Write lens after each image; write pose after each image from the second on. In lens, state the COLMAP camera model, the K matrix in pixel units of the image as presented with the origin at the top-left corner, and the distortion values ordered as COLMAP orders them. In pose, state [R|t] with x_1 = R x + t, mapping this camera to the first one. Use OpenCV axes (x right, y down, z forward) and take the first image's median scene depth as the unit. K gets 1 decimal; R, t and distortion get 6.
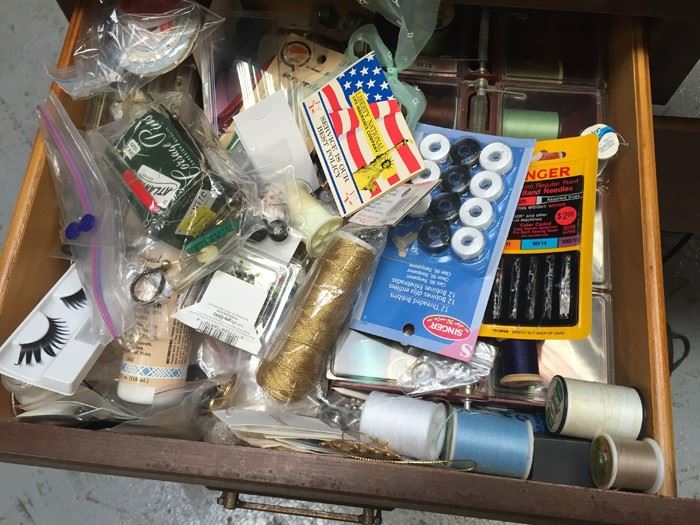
lens RADIAL K [[598.7, 0, 350.0], [0, 598.7, 262.5], [0, 0, 1]] dist [0.085698, -0.153667]
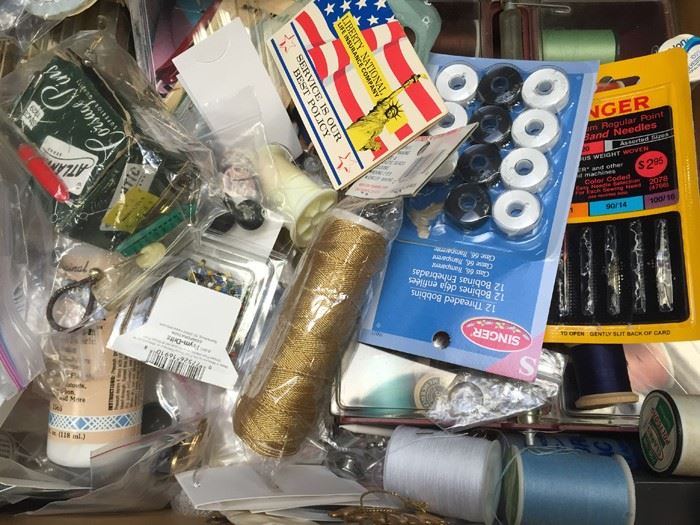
lens RADIAL K [[598.7, 0, 350.0], [0, 598.7, 262.5], [0, 0, 1]] dist [0.085698, -0.153667]
pose [[0.997191, -0.074532, 0.007370, -0.008776], [0.074209, 0.996549, 0.037195, -0.014394], [-0.010117, -0.036544, 0.999281, 0.282657]]
